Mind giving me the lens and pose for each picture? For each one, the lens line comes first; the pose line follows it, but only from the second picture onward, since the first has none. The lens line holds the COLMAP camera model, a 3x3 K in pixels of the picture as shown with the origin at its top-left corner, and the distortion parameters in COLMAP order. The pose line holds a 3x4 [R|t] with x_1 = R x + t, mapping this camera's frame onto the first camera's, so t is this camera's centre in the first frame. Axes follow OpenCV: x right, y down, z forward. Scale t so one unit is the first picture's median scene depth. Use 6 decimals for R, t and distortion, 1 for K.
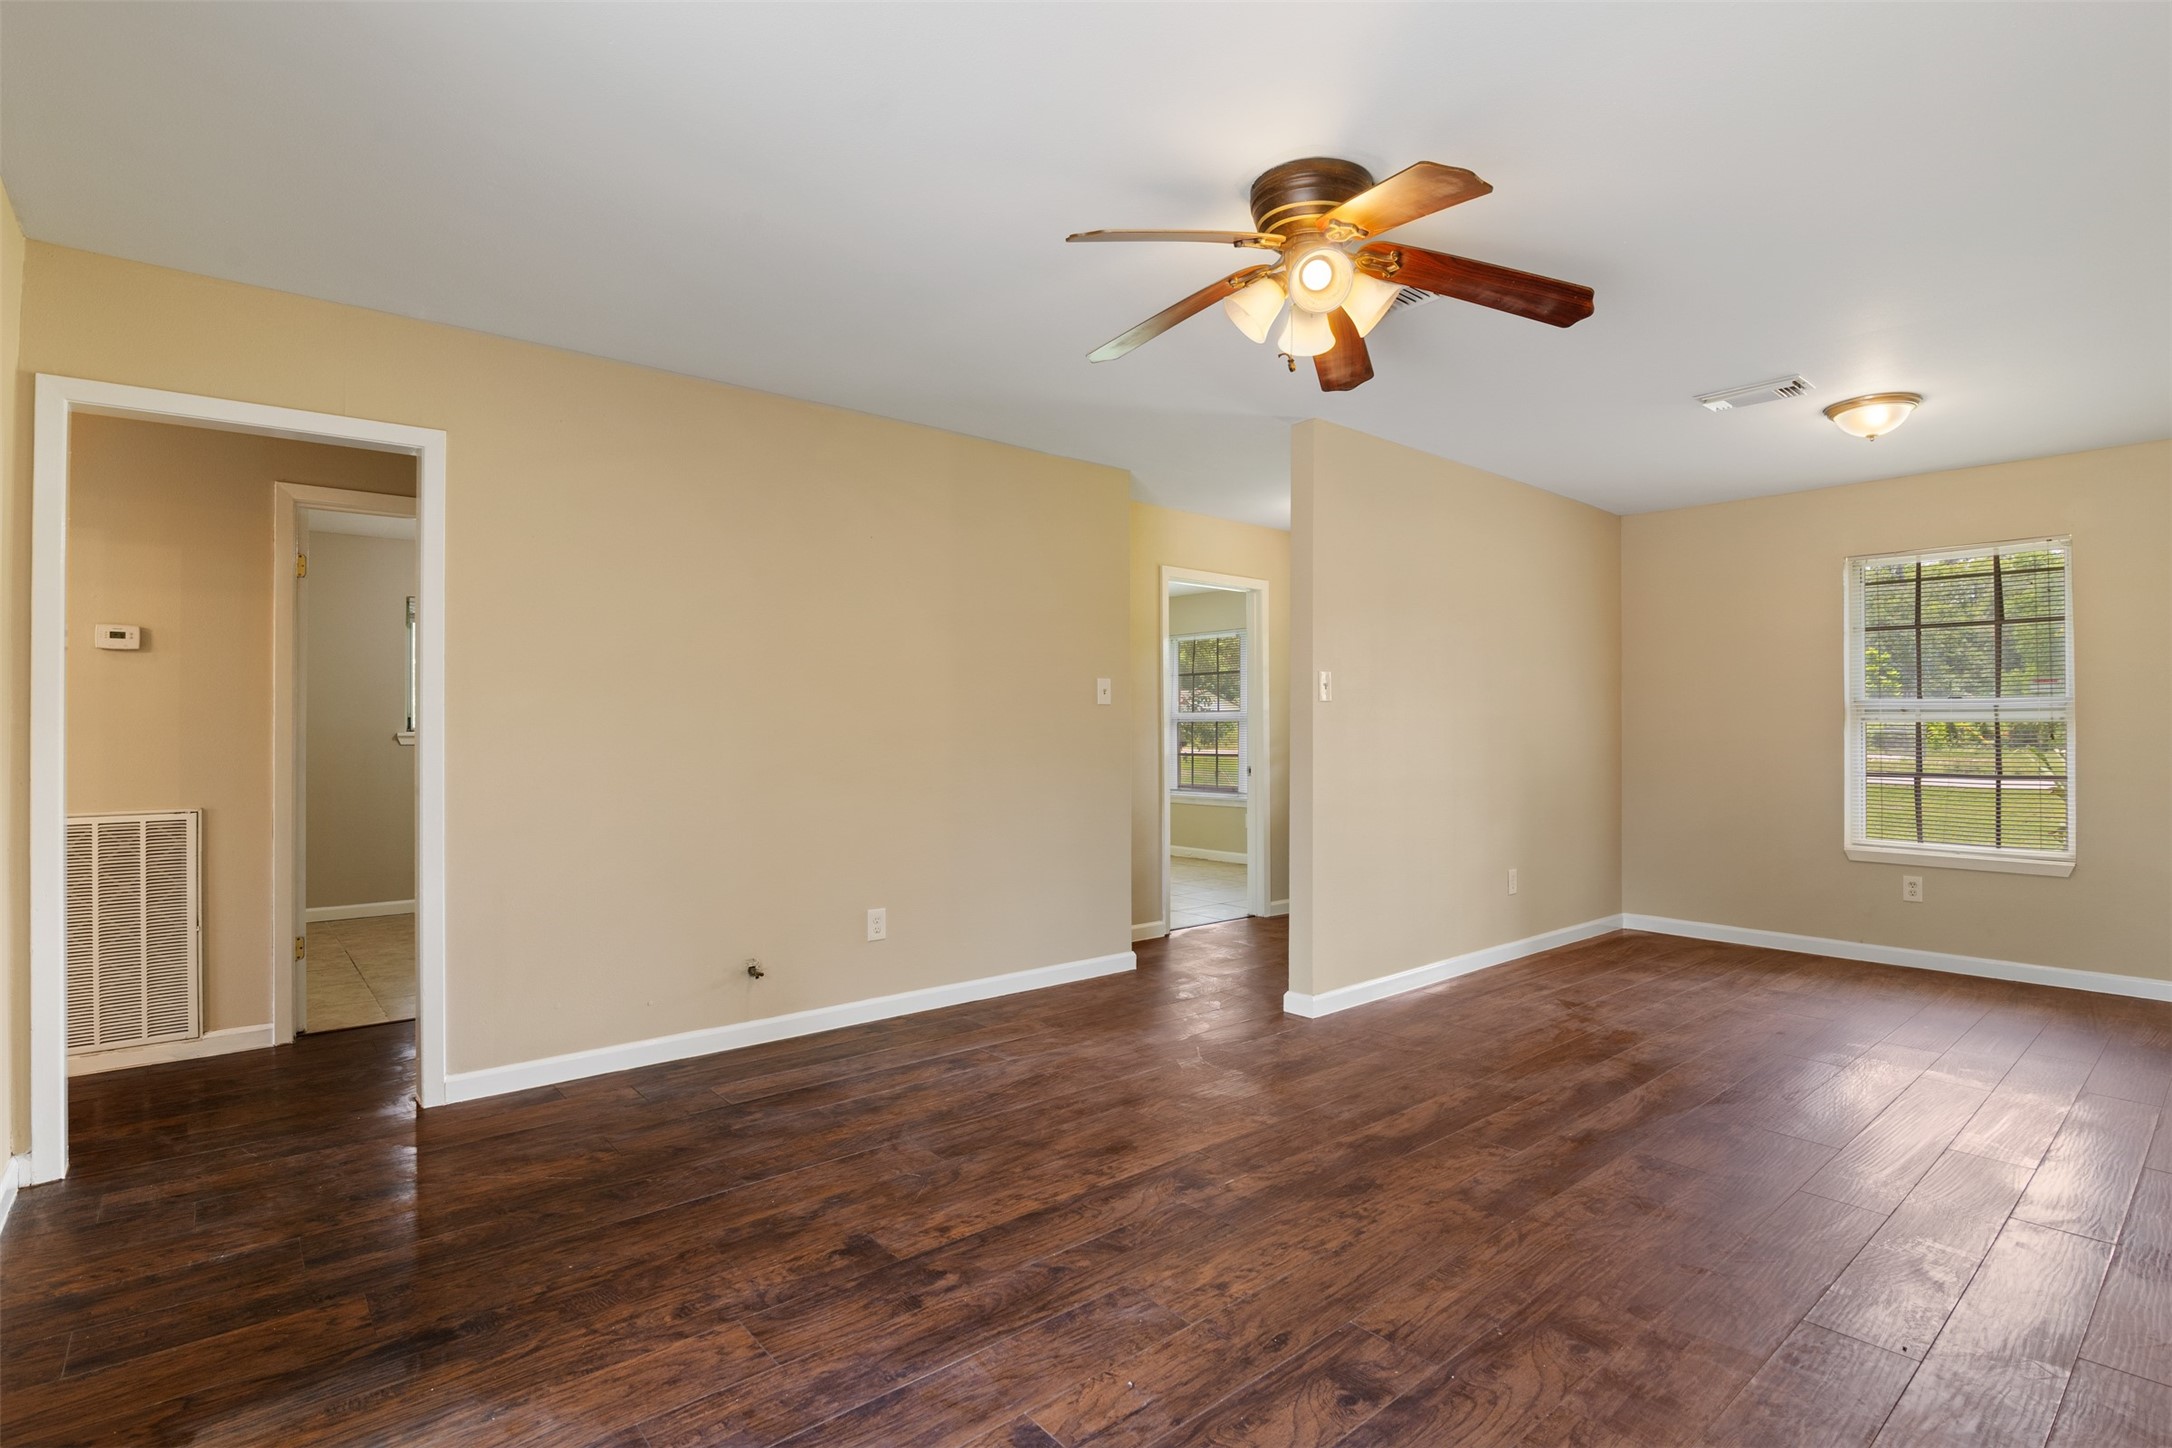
lens RADIAL K [[1035.2, 0, 1051.4], [0, 1035.2, 716.5], [0, 0, 1]] dist [-0.012772, -0.001678]
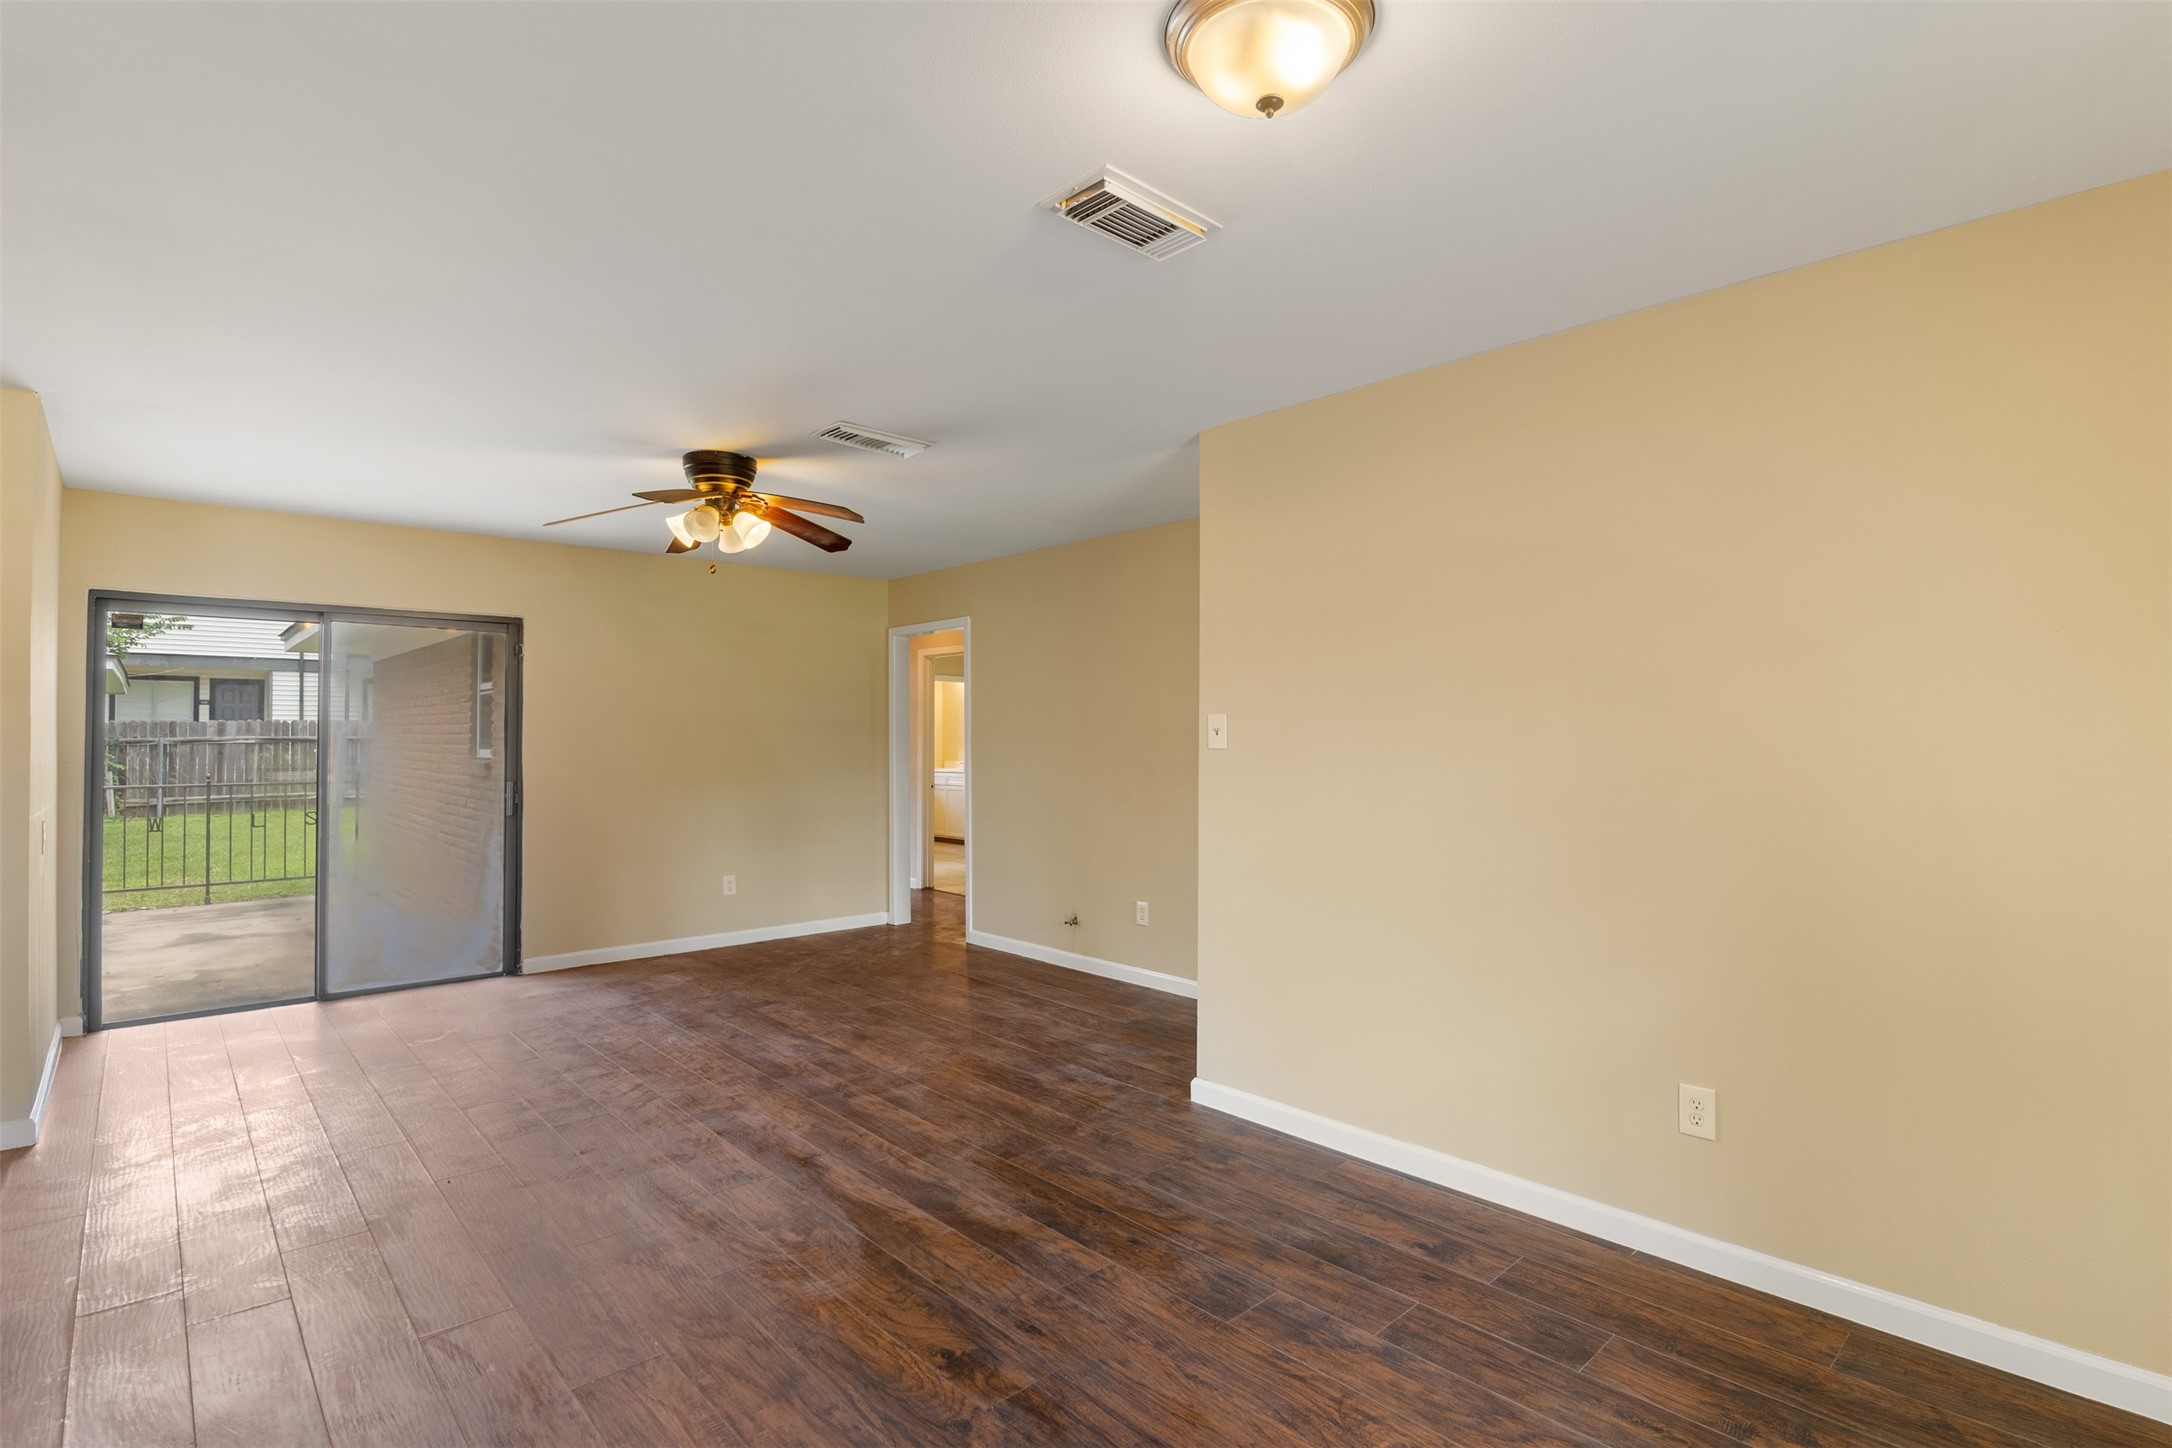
lens RADIAL K [[1035.2, 0, 1144.7], [0, 1035.2, 737.4], [0, 0, 1]] dist [-0.012772, -0.001678]
pose [[0.092794, 0.001552, -0.995684, 1.685943], [0.011099, 0.999935, 0.002593, -0.041187], [0.995623, -0.011292, 0.092771, 1.292517]]
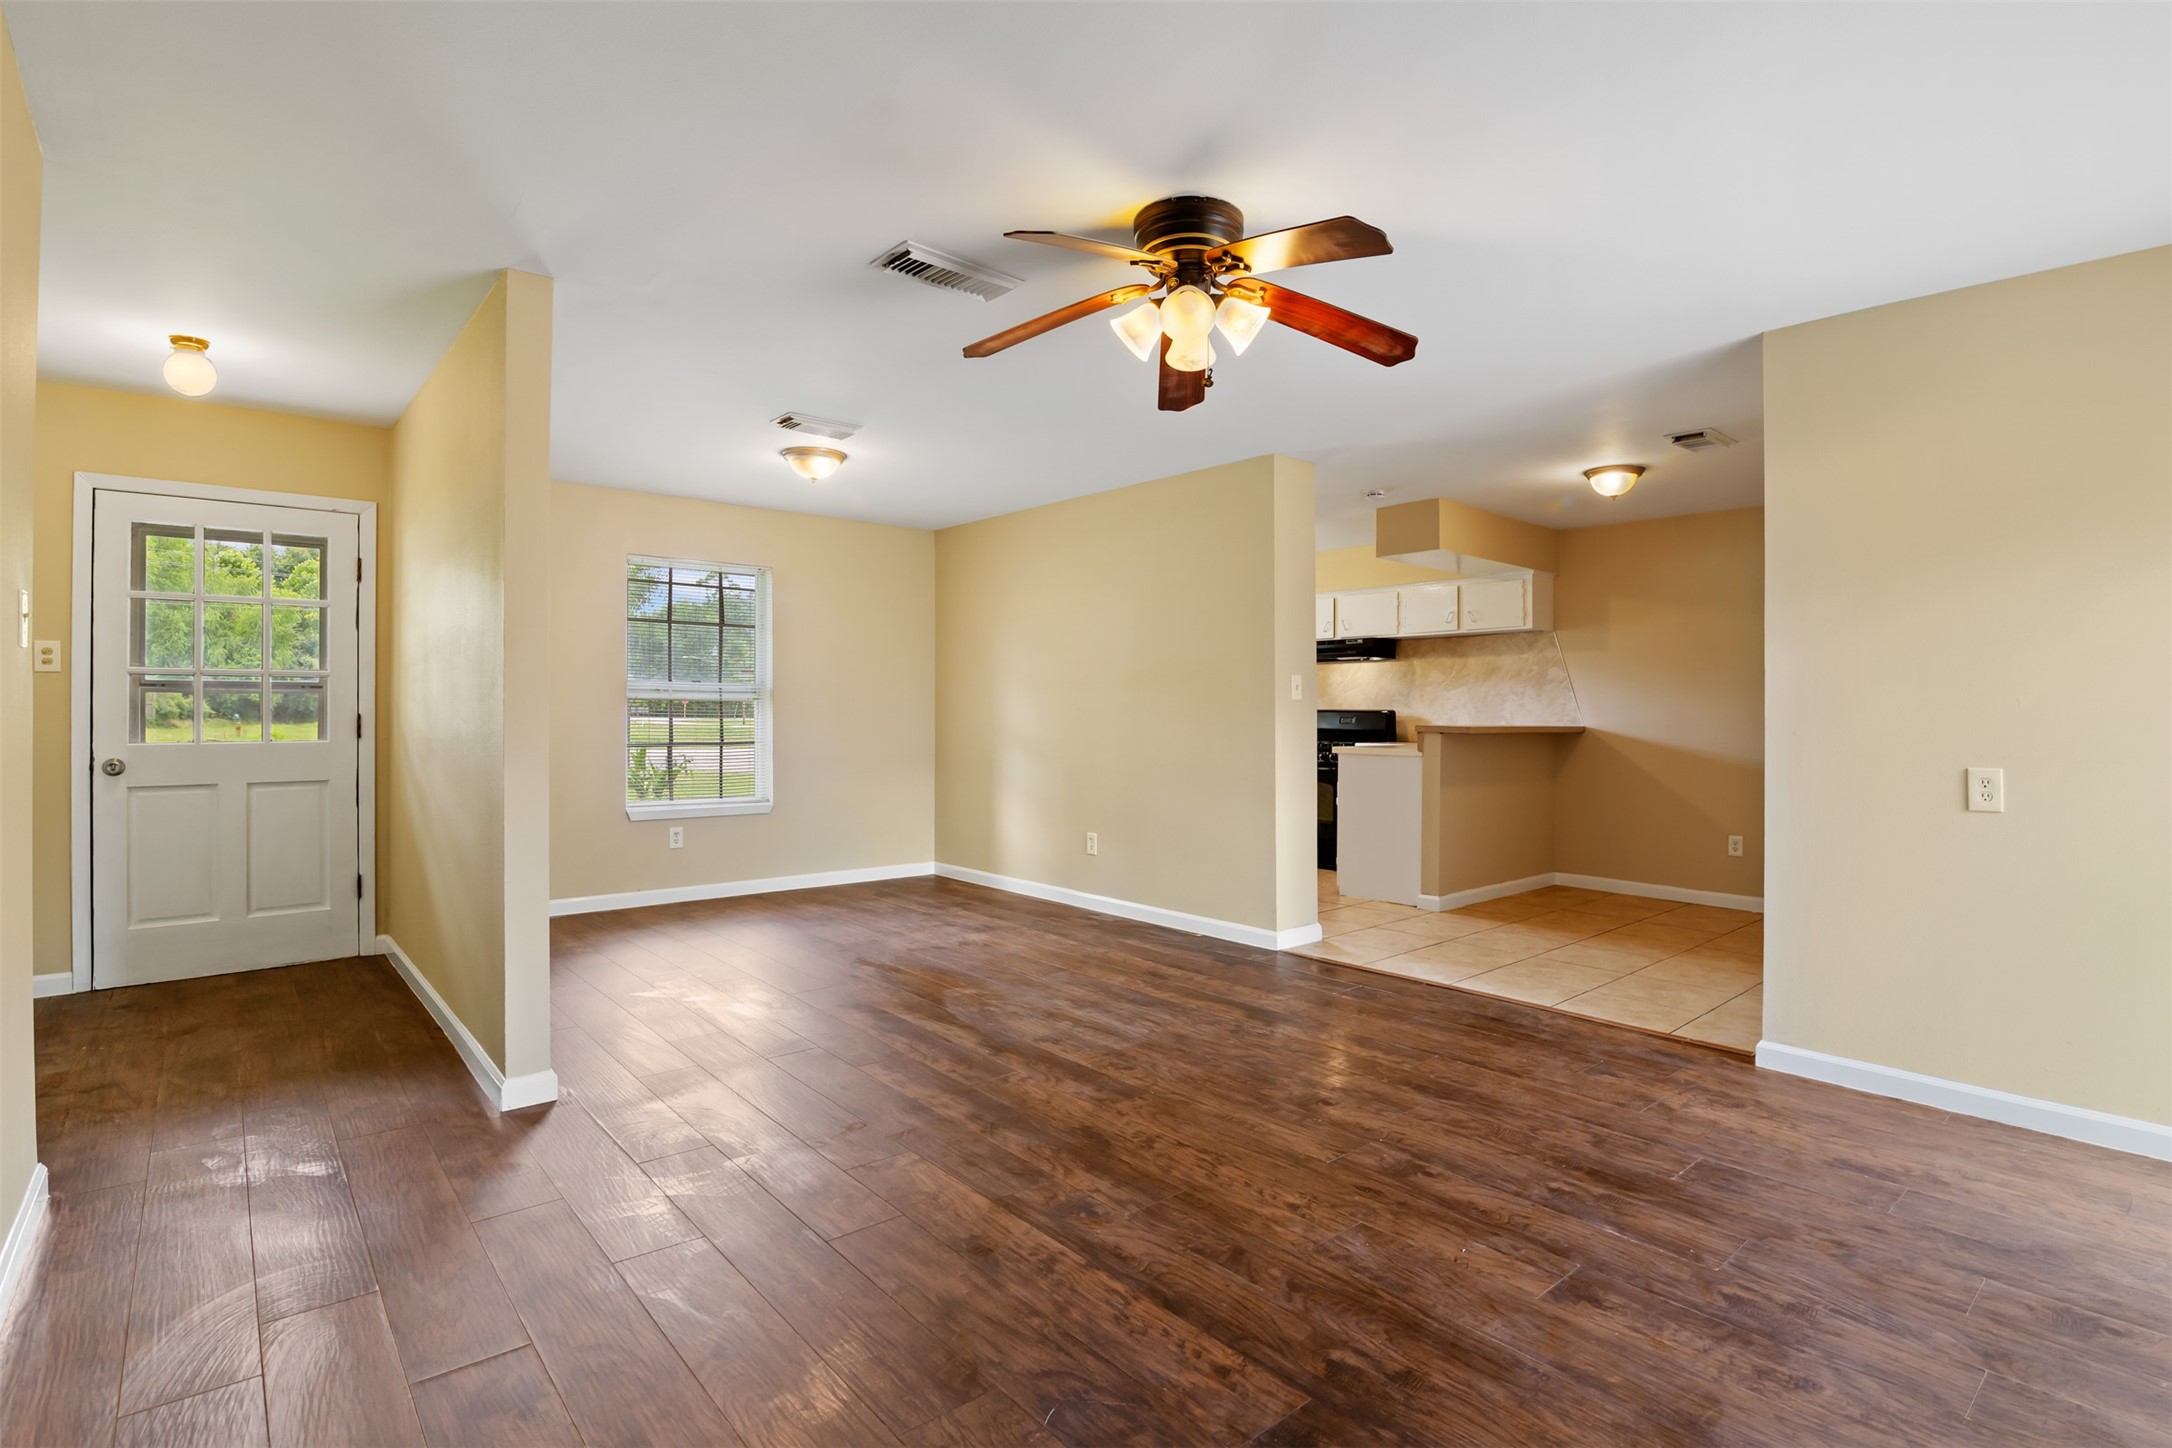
lens RADIAL K [[1035.2, 0, 1124.4], [0, 1035.2, 693.9], [0, 0, 1]] dist [-0.012772, -0.001678]
pose [[-0.034442, 0.016503, 0.999270, -0.721957], [-0.021786, 0.999614, -0.017259, 0.013277], [-0.999169, -0.022365, -0.034069, 0.926500]]
